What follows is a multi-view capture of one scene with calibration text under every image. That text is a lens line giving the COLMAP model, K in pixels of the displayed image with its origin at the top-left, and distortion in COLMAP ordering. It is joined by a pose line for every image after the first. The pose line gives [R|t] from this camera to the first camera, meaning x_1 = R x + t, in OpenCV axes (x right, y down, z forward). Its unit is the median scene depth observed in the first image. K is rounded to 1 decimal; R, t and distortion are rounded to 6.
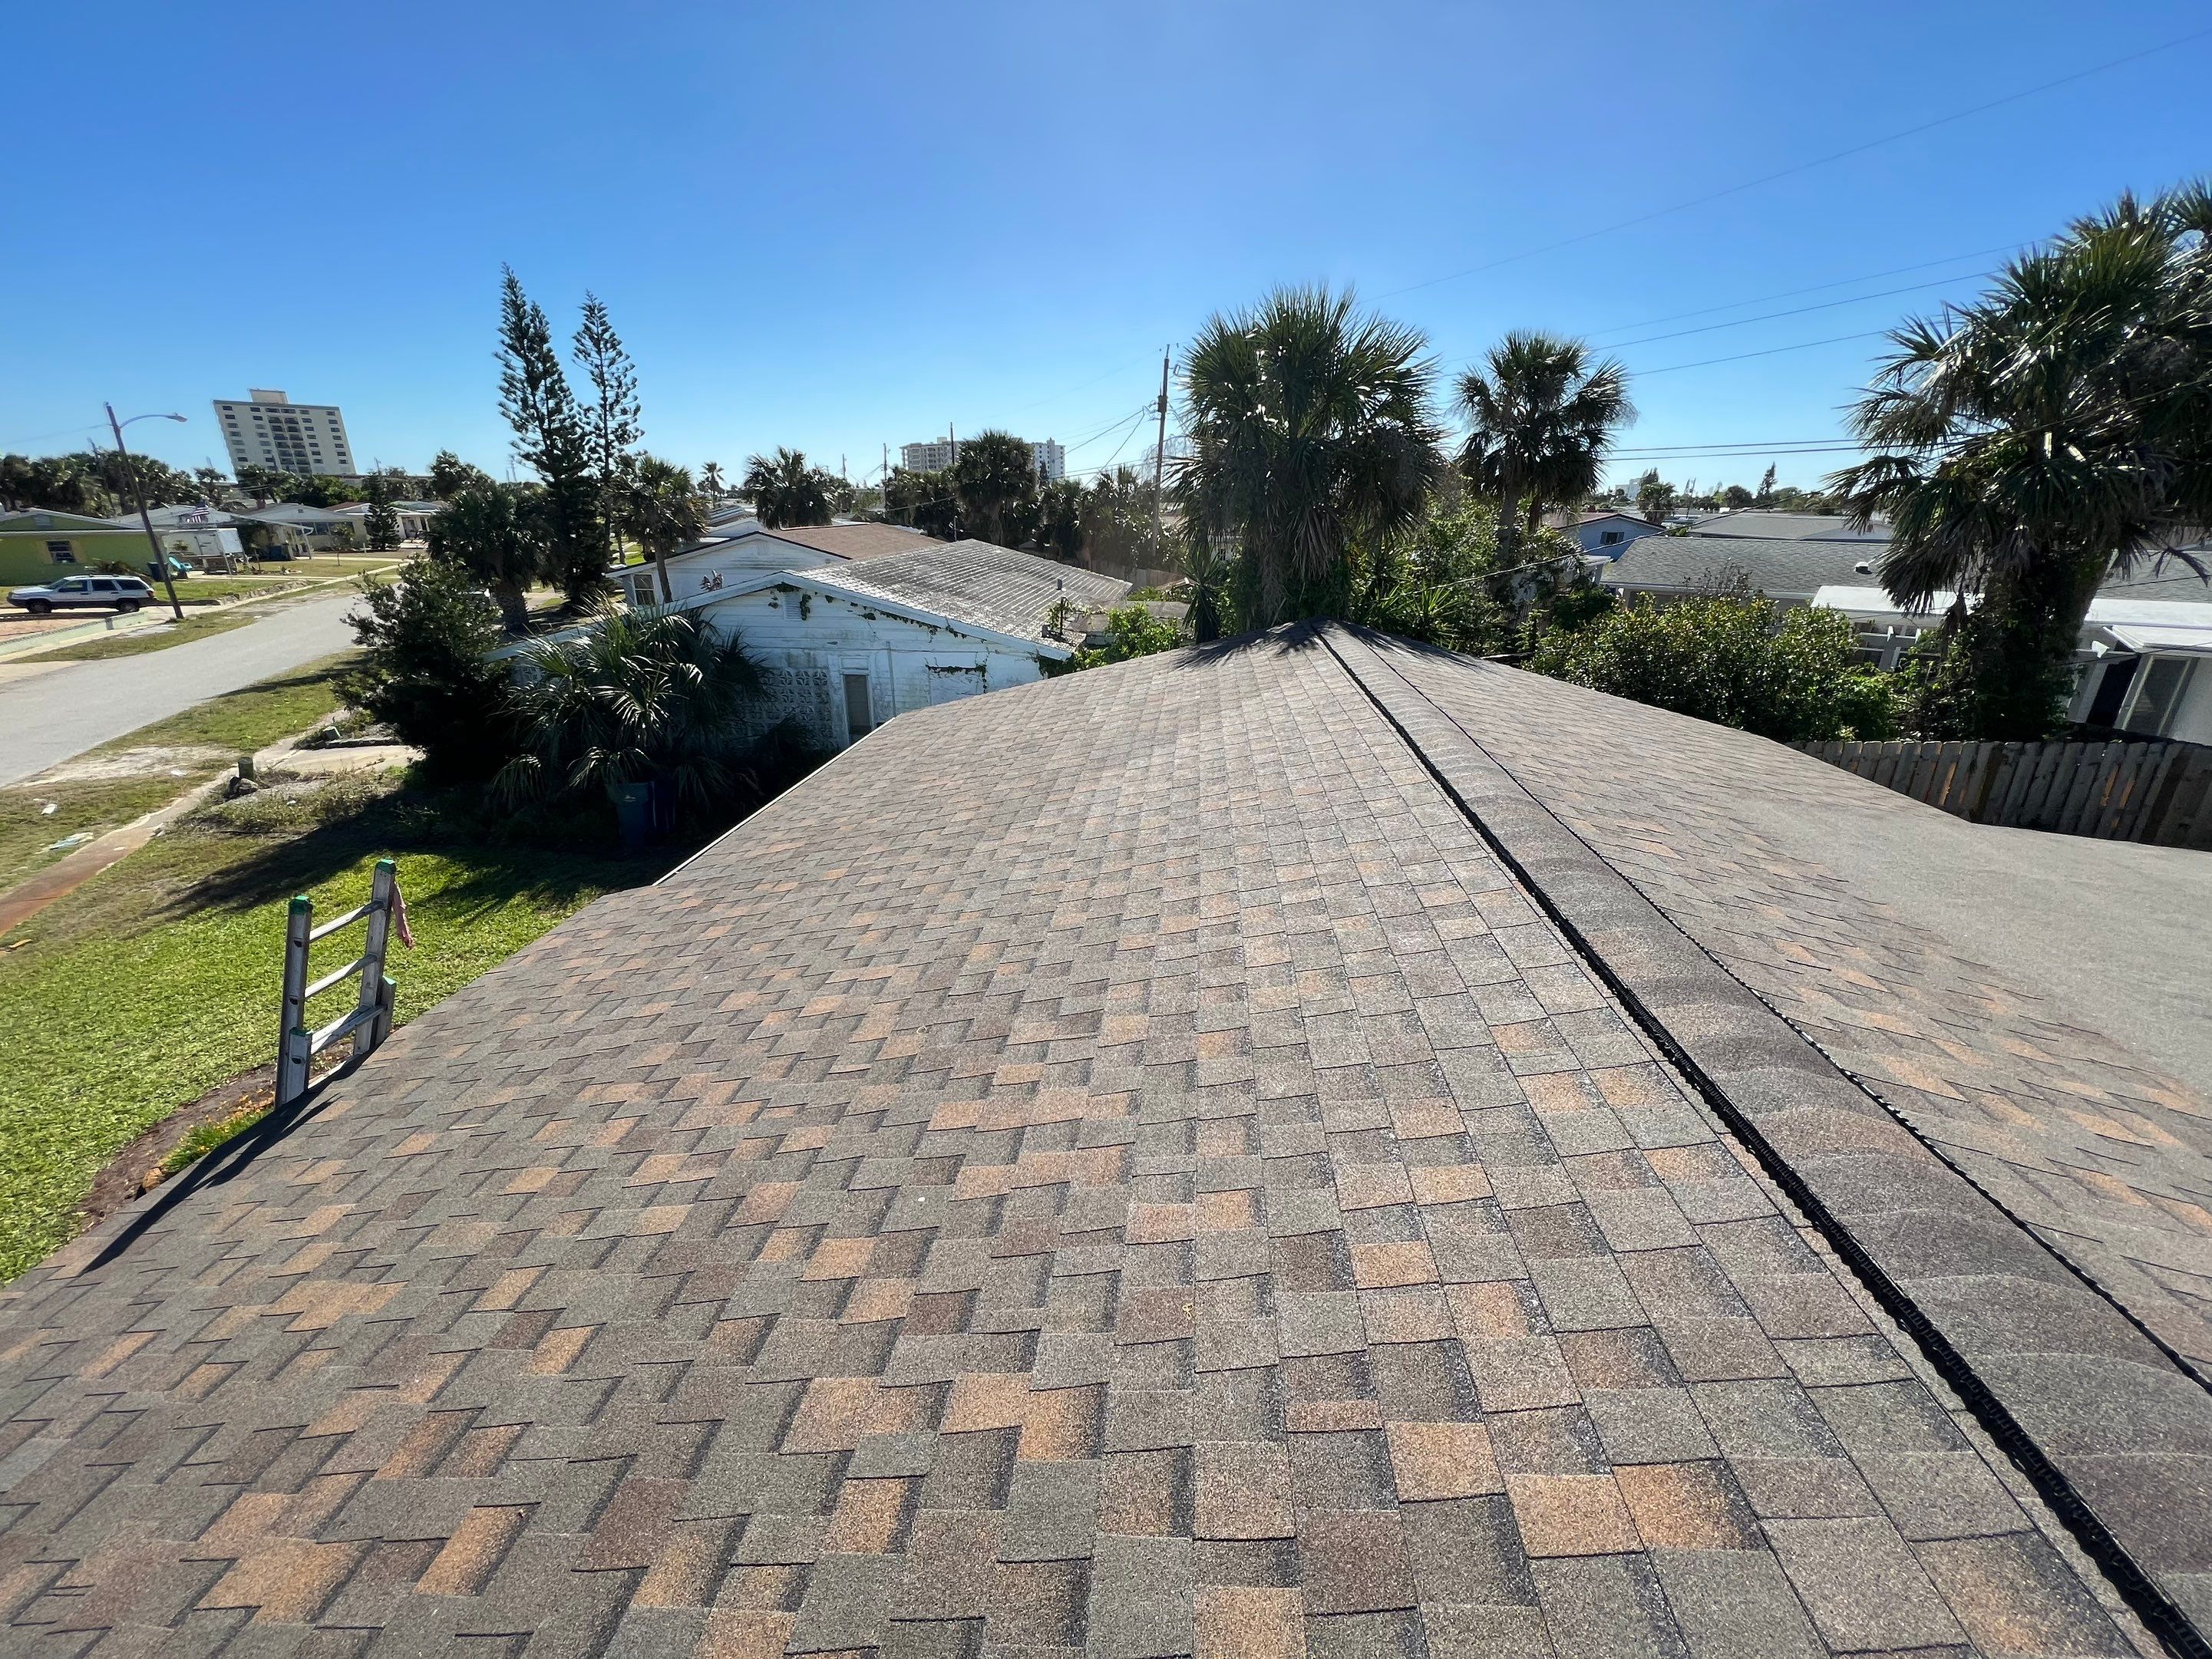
lens RADIAL K [[890.3, 0, 1098.8], [0, 890.3, 813.9], [0, 0, 1]] dist [-0.001652, 0.000683]
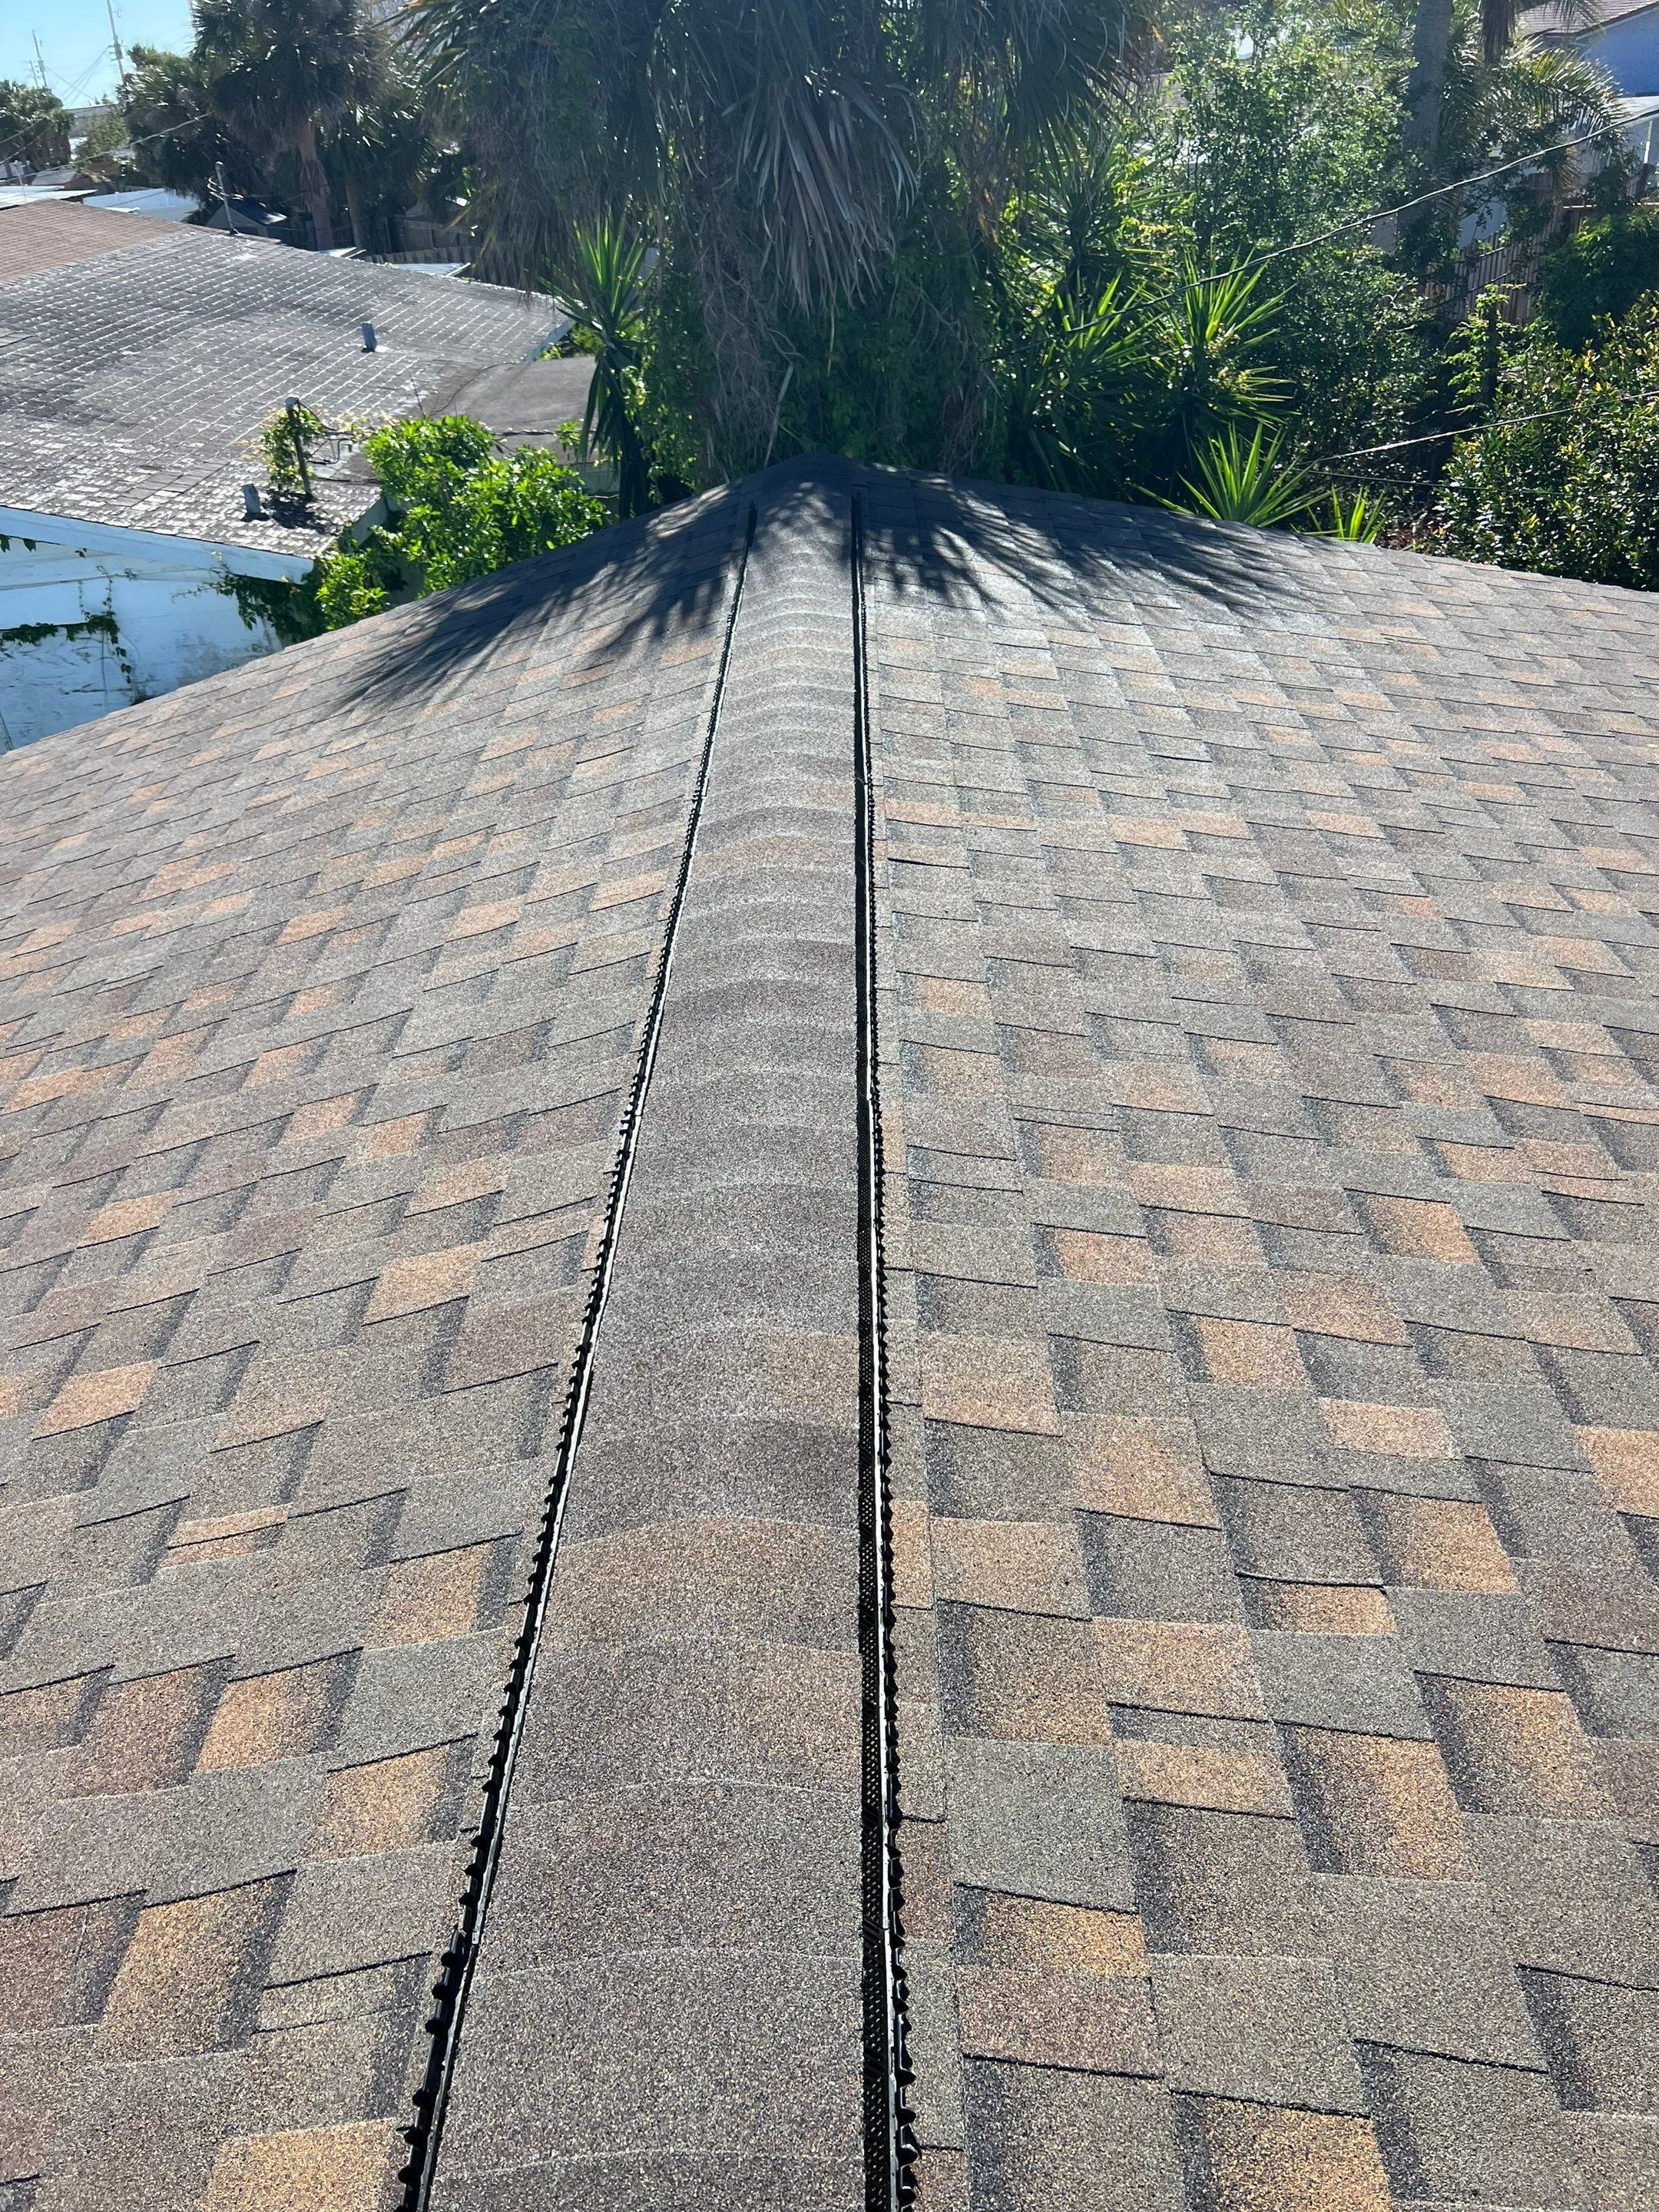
lens RADIAL K [[1570.3, 0, 841.1], [0, 1570.3, 1107.3], [0, 0, 1]] dist [0.036603, -0.038861]
pose [[0.991450, -0.128760, 0.021151, 0.241581], [0.119739, 0.962186, 0.244665, -0.146324], [-0.051854, -0.240041, 0.969377, 0.417133]]
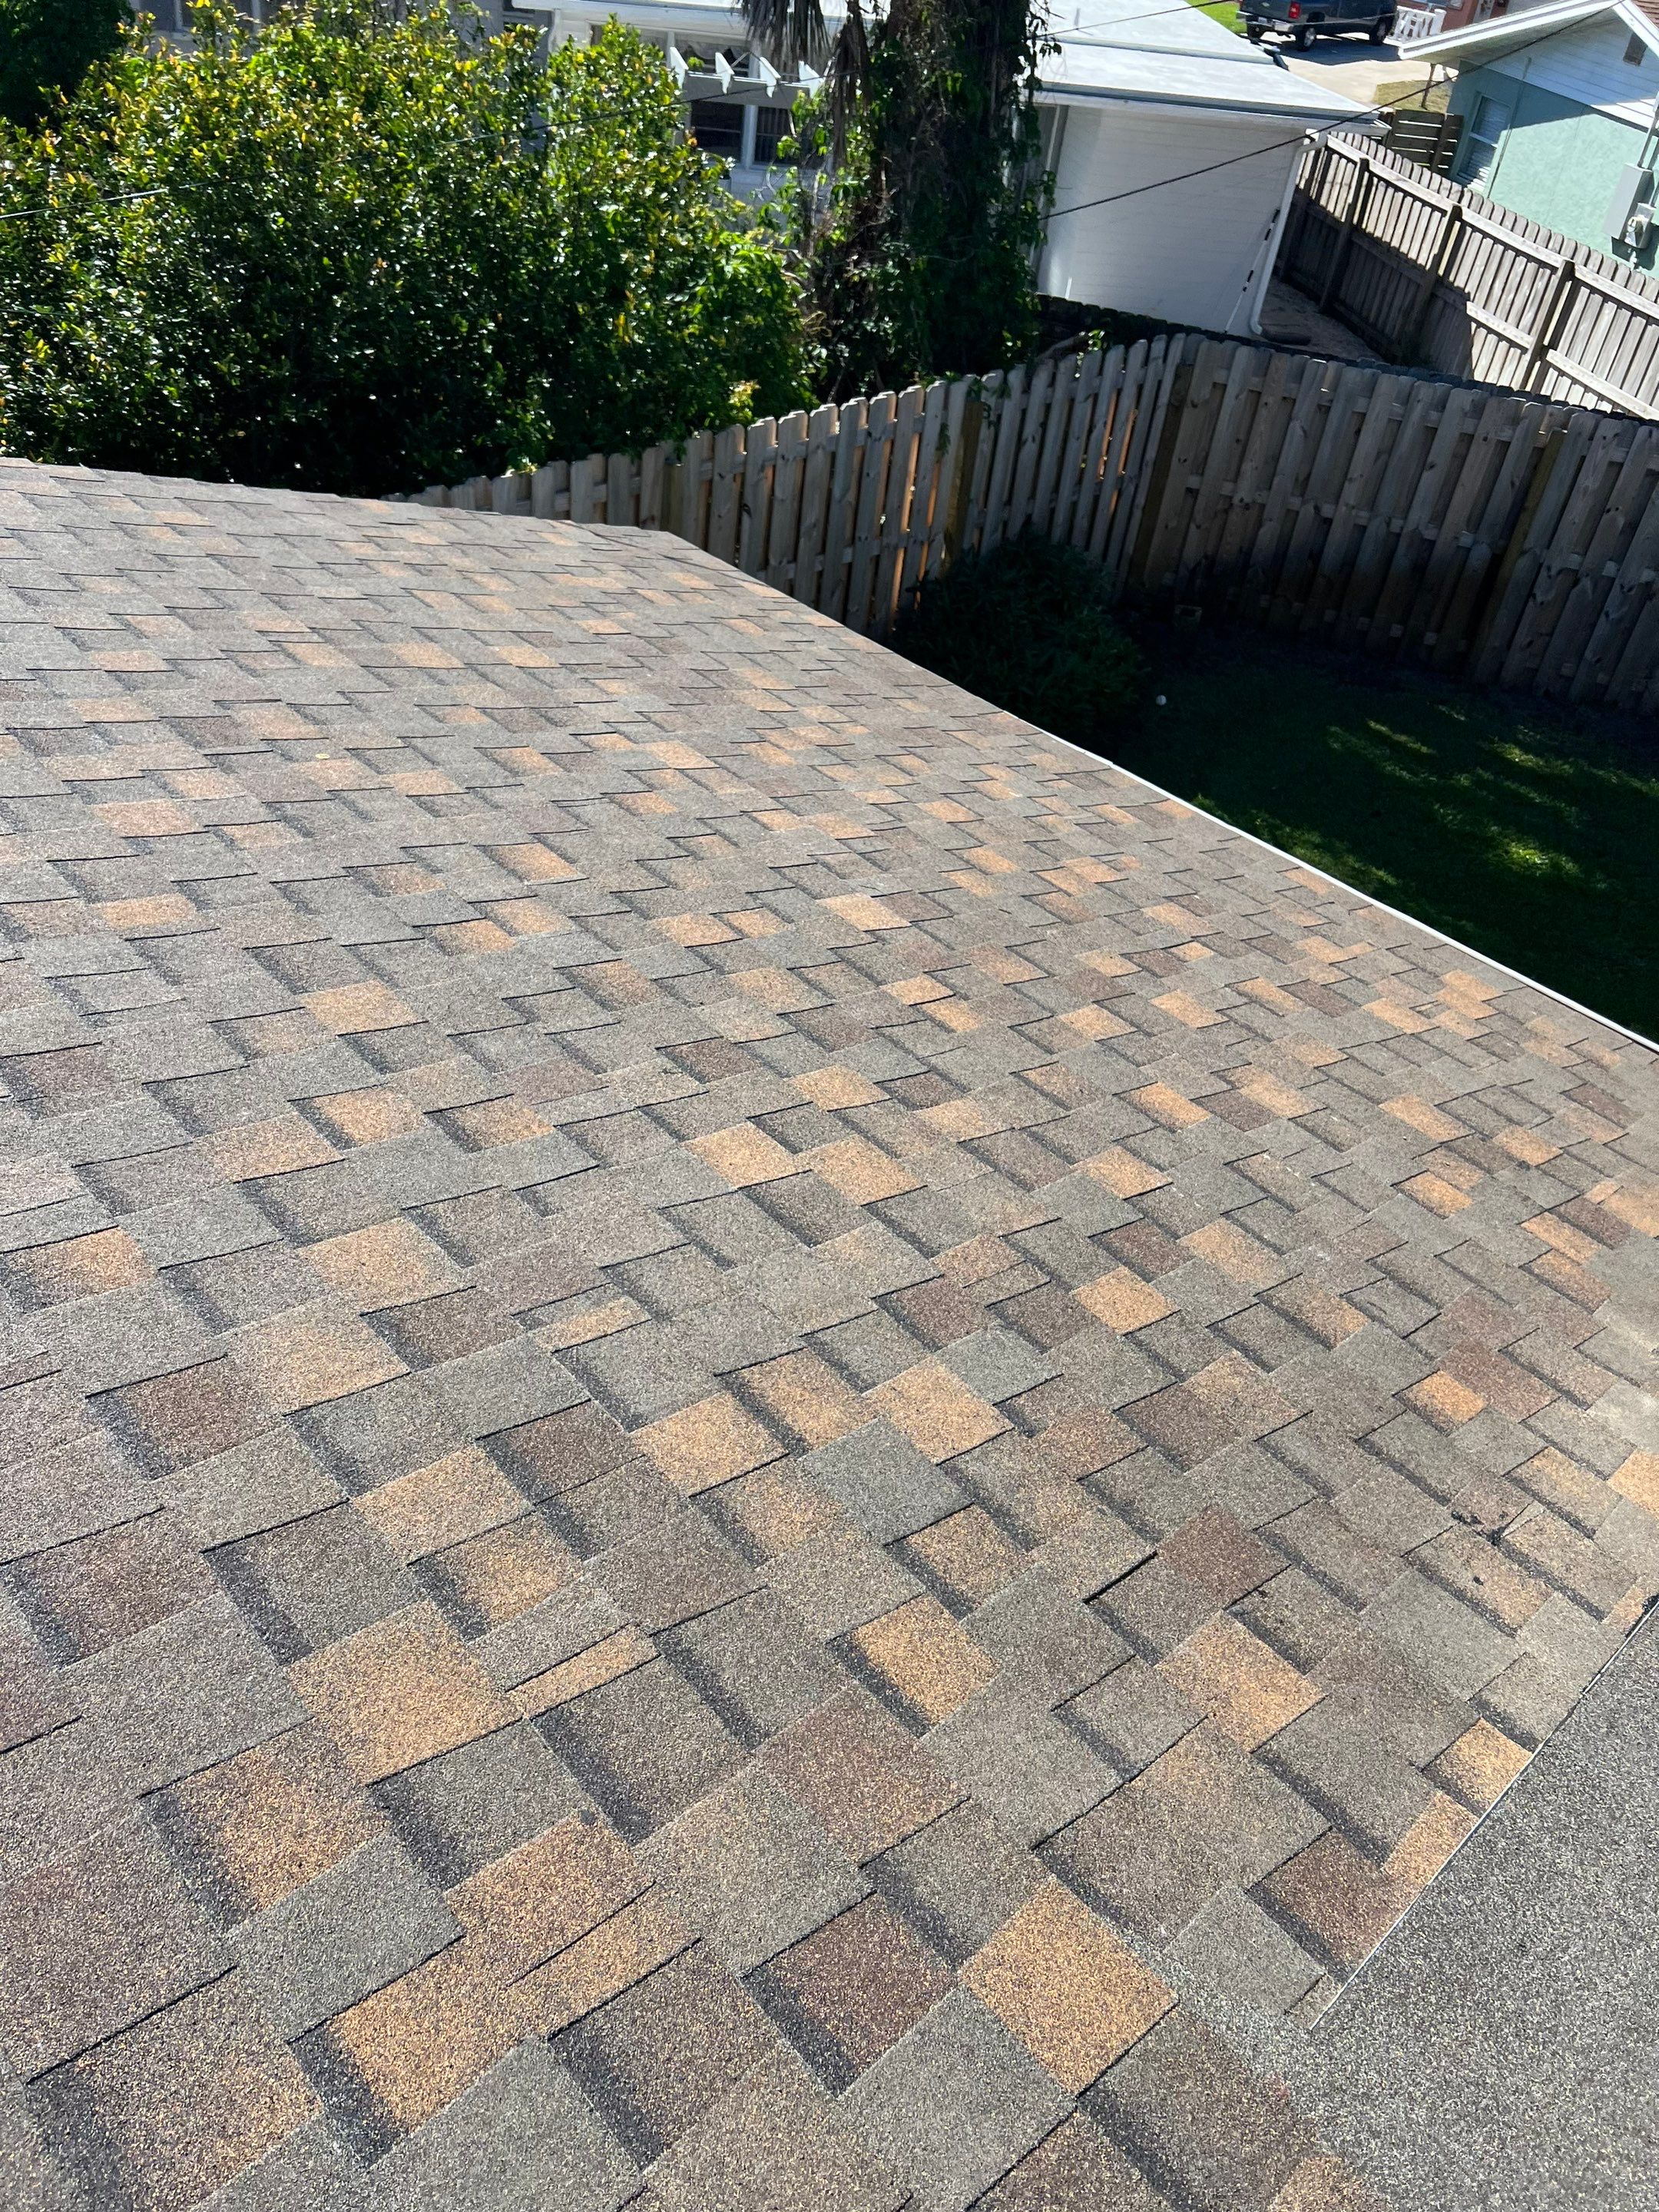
lens RADIAL K [[1804.0, 0, 819.1], [0, 1804.0, 1116.1], [0, 0, 1]] dist [0.017041, -0.013697]
pose [[0.670165, -0.387922, 0.632768, 0.272501], [0.144889, 0.904517, 0.401068, -0.164020], [-0.727933, -0.177101, 0.662381, 0.481363]]
